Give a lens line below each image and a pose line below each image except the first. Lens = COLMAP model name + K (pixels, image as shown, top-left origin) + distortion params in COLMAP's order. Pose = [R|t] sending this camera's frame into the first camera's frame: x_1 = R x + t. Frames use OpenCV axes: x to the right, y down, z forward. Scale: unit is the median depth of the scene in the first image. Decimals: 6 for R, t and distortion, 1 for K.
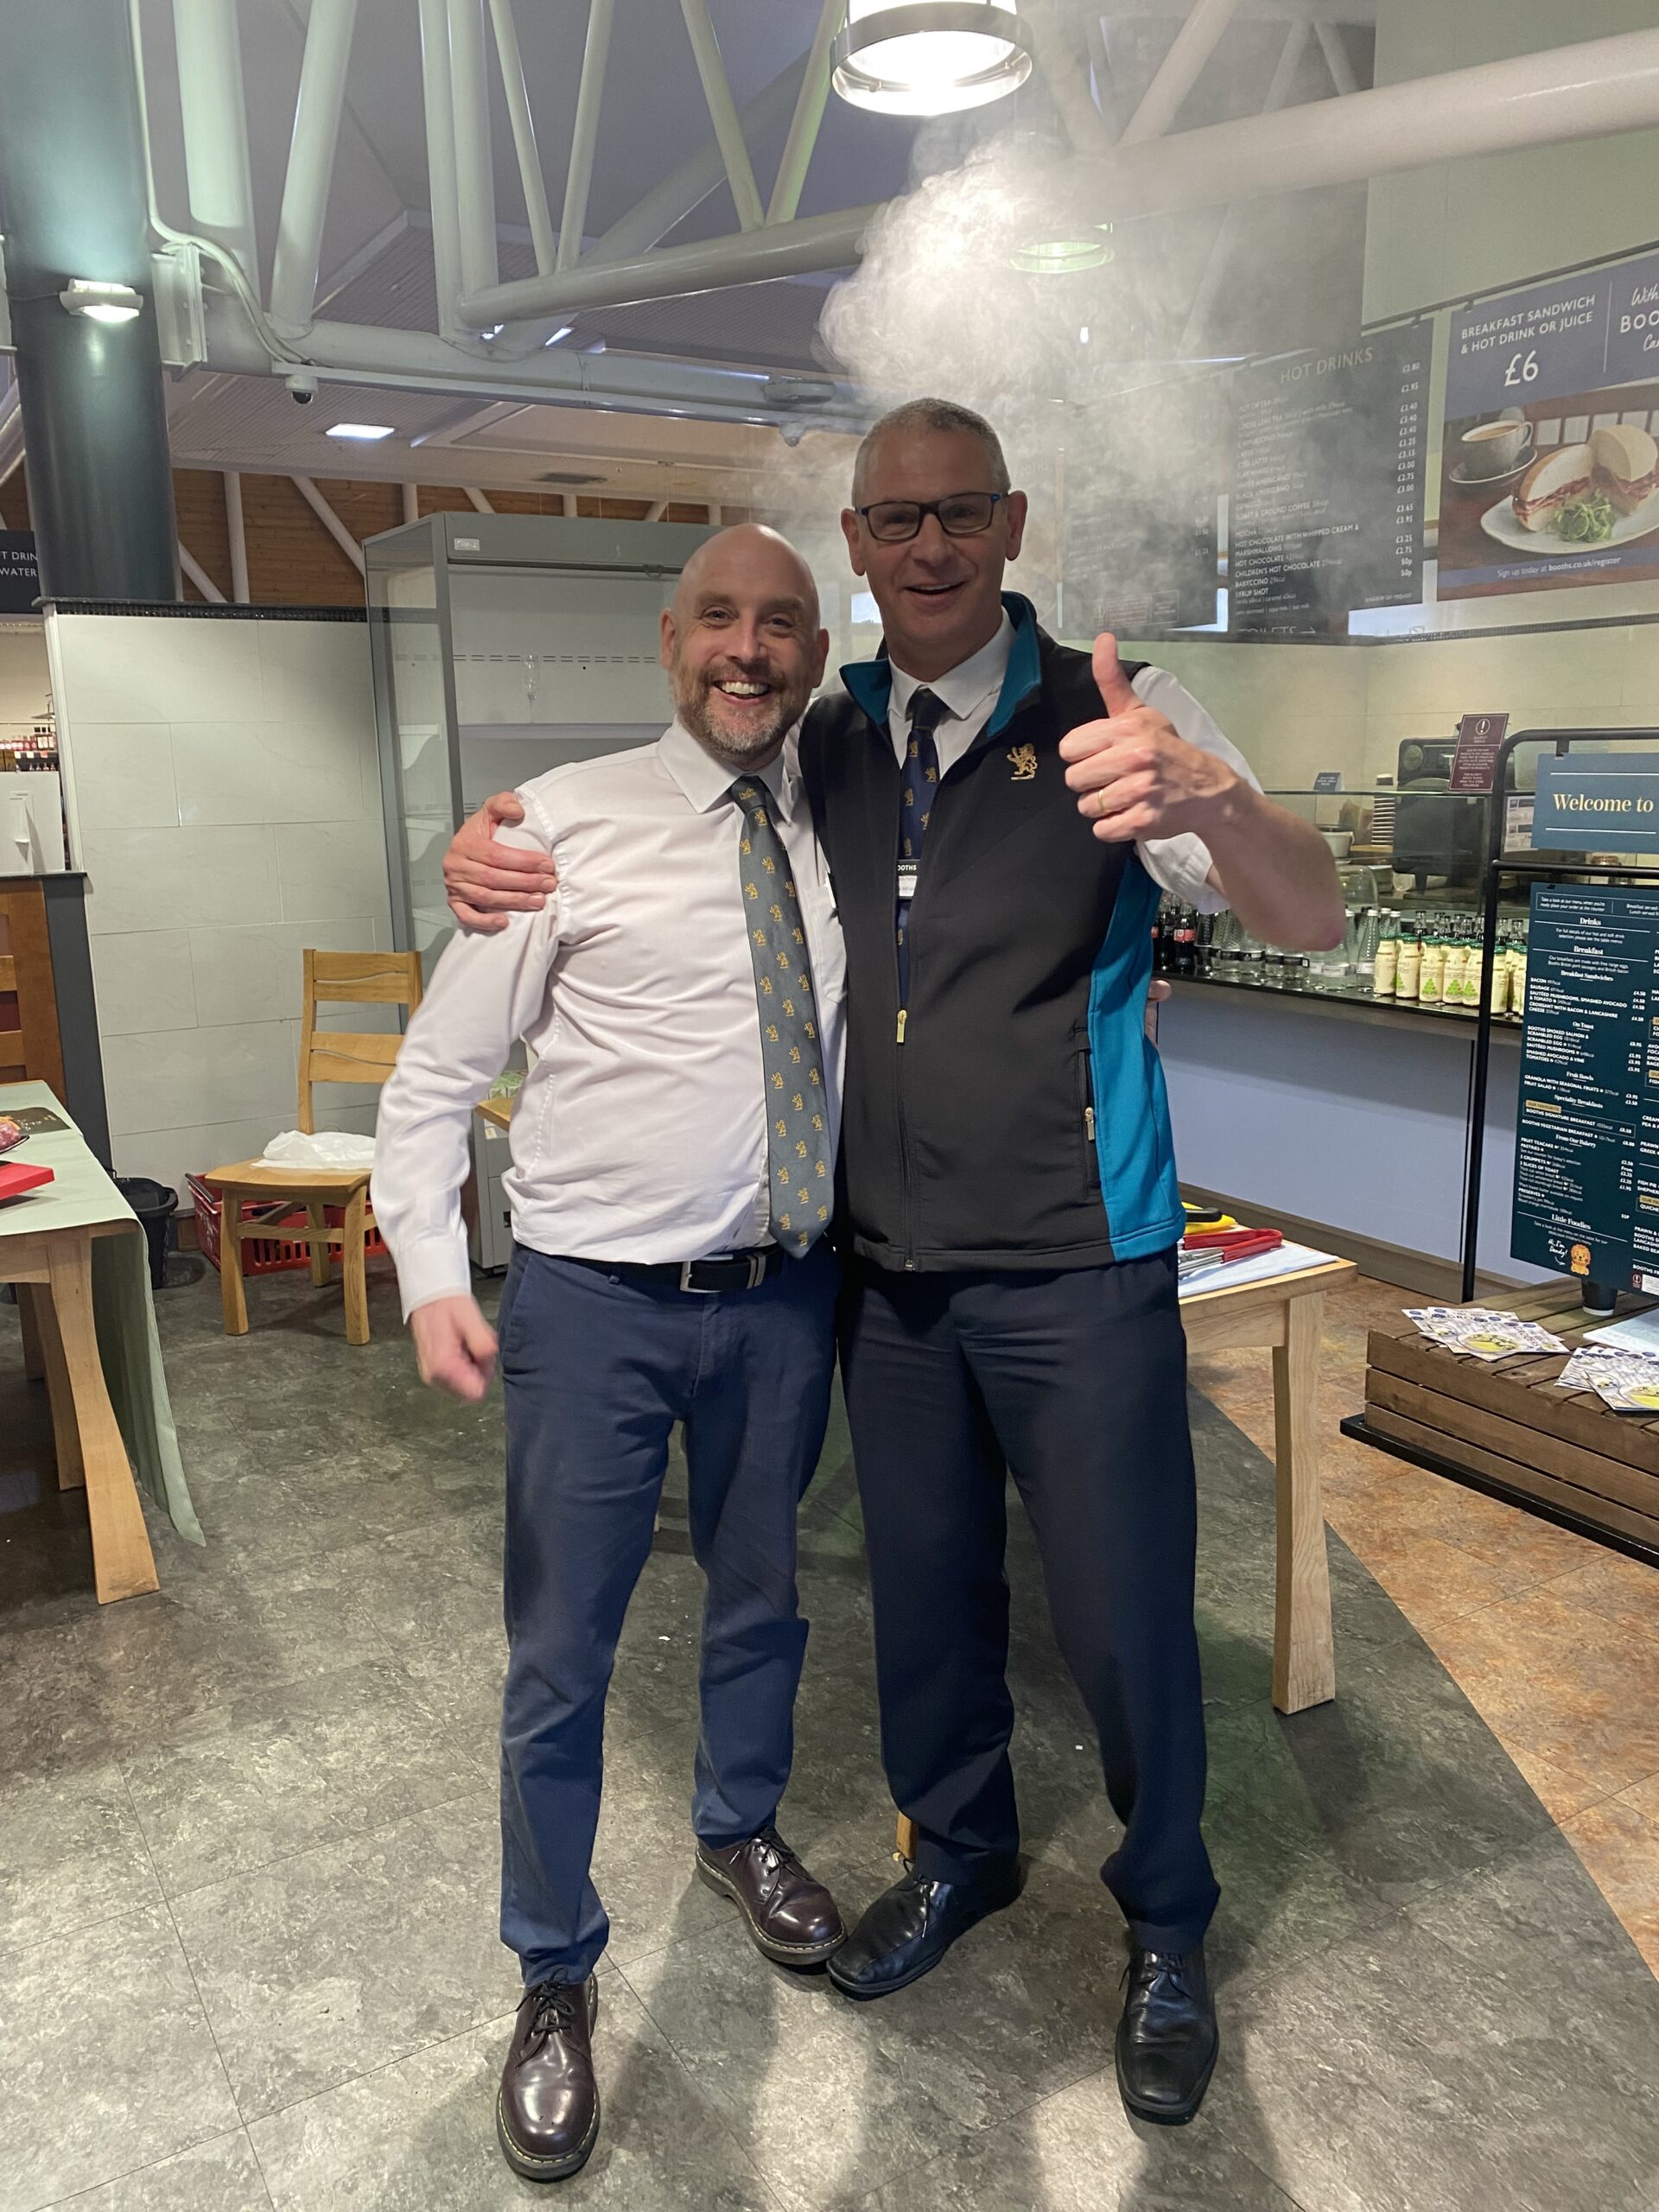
lens RADIAL K [[1711.6, 0, 834.5], [0, 1711.6, 1105.6], [0, 0, 1]] dist [0.013109, 0.000811]
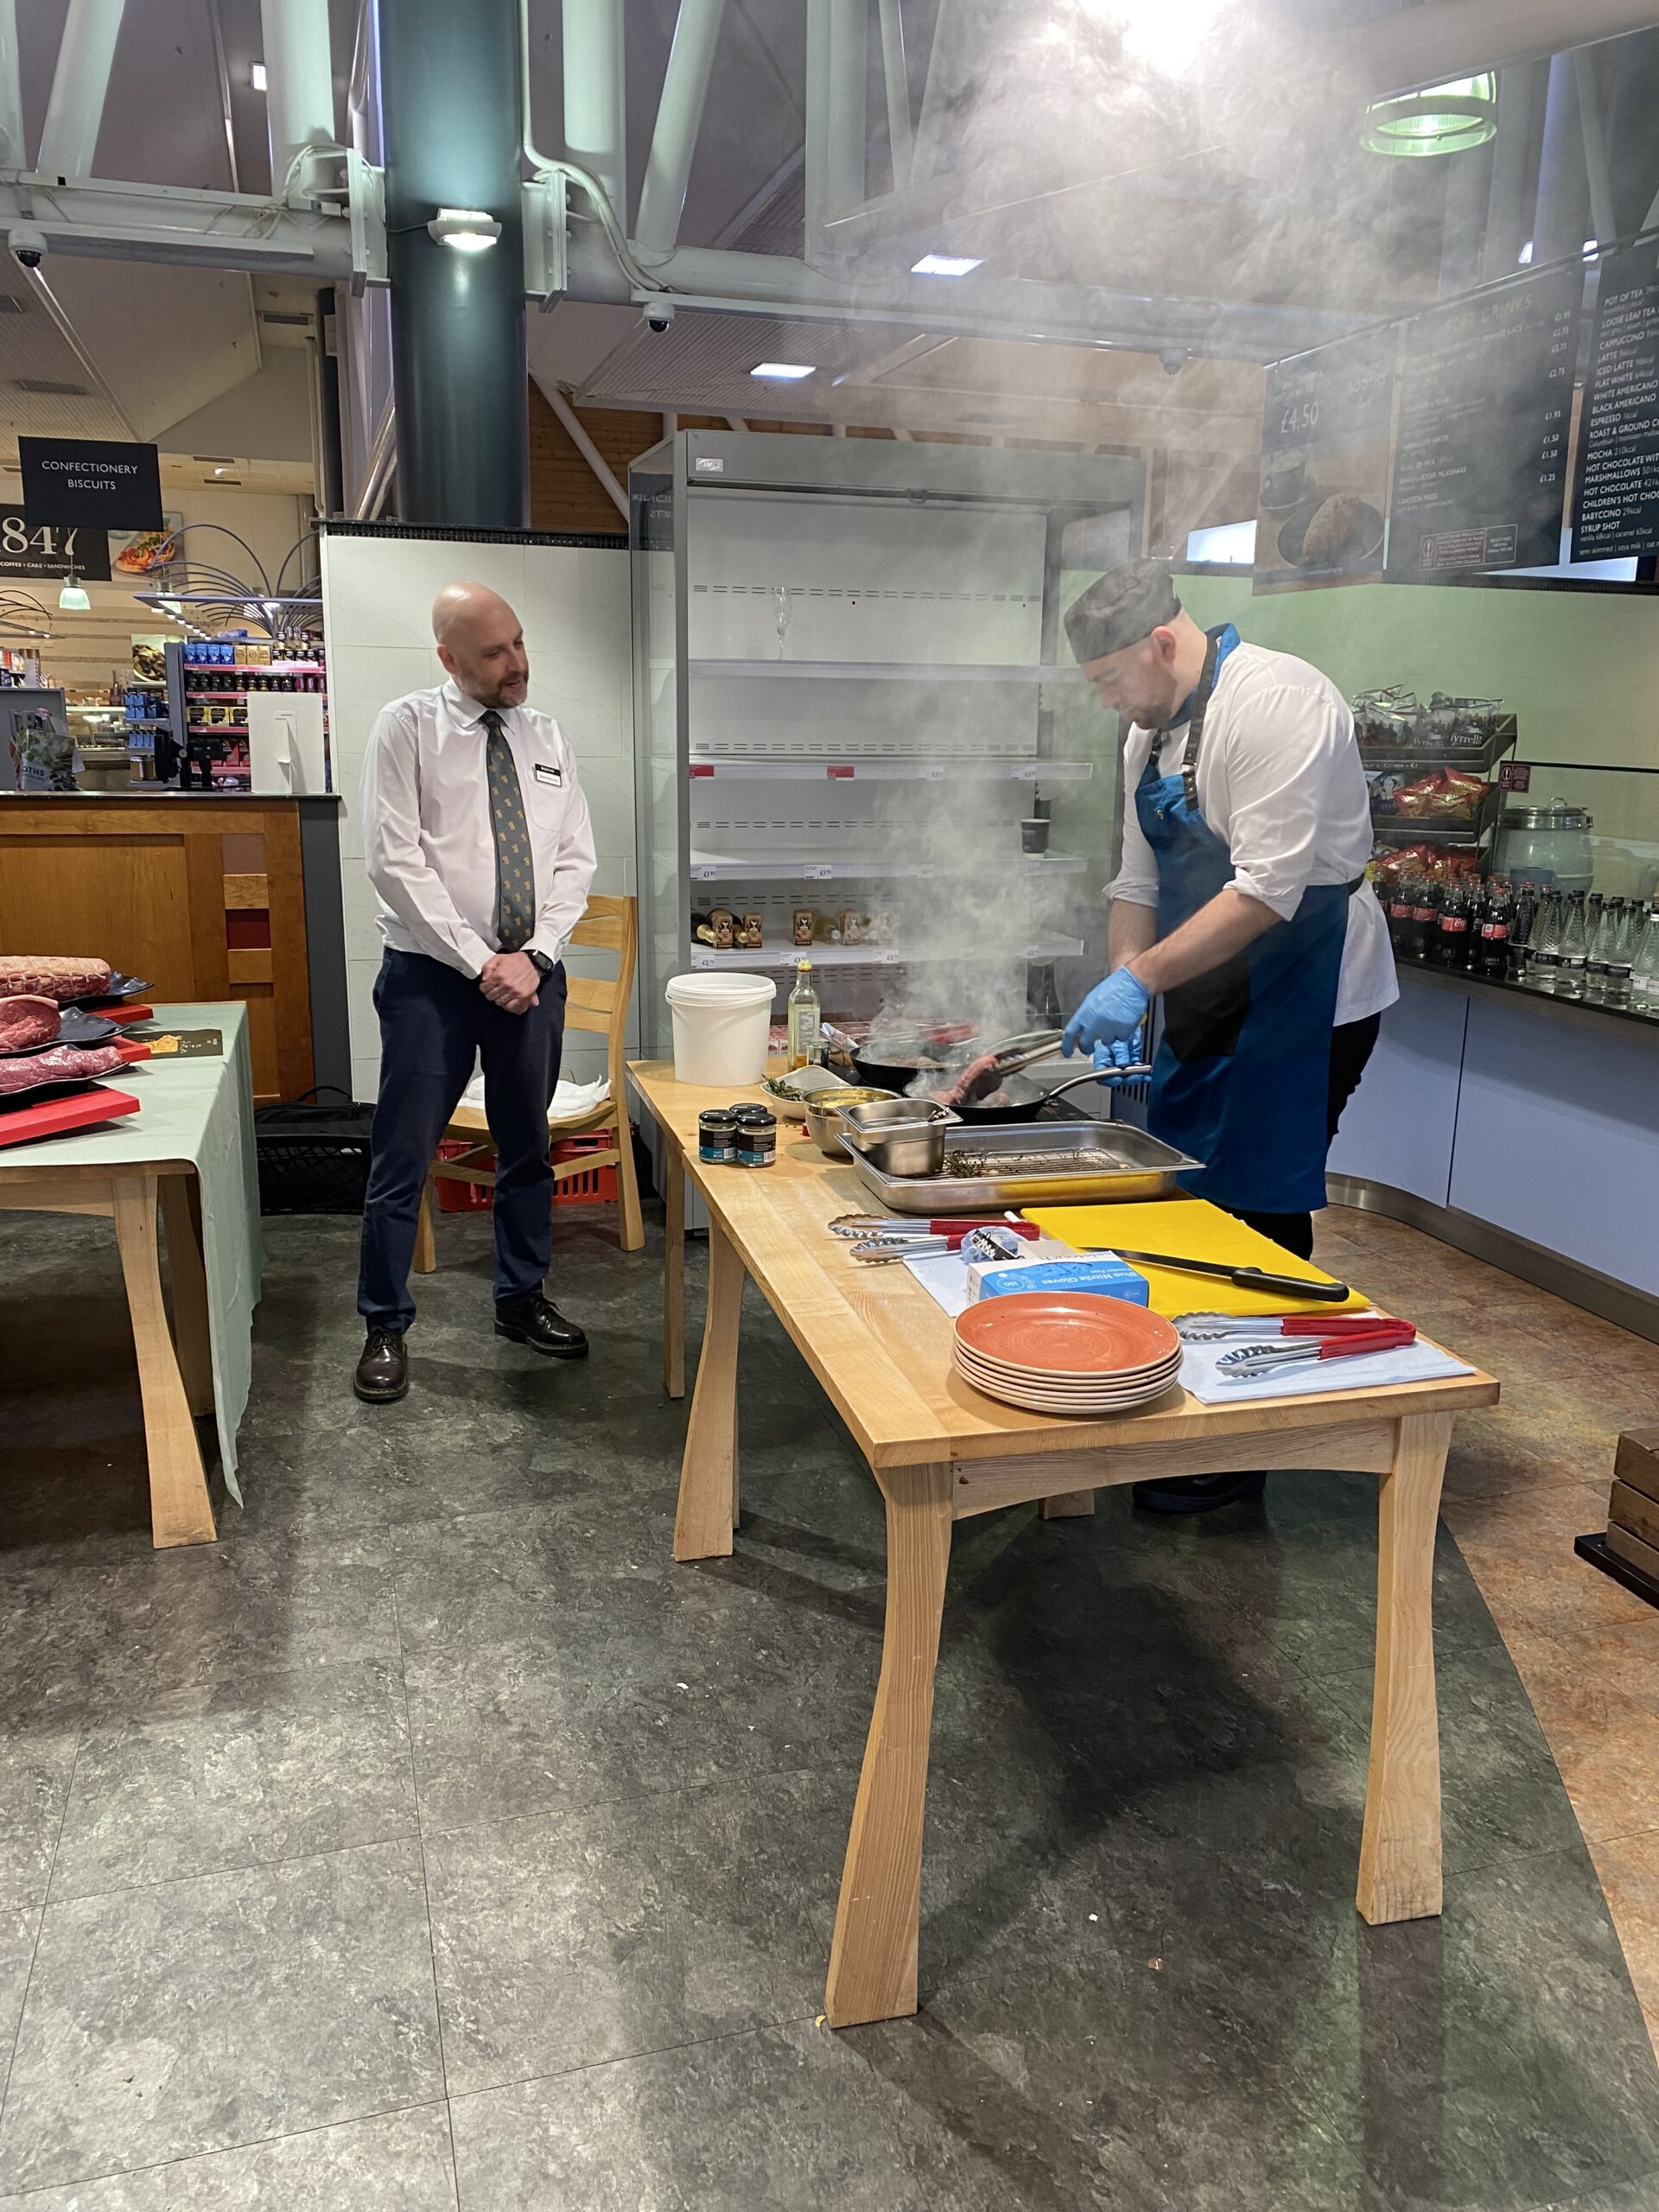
lens RADIAL K [[1711.6, 0, 834.1], [0, 1711.6, 1100.0], [0, 0, 1]] dist [0.013109, 0.000811]
pose [[0.969331, 0.089979, -0.228695, 0.121976], [-0.084214, 0.995838, 0.034863, -0.024406], [0.230880, -0.014534, 0.972874, 0.122104]]
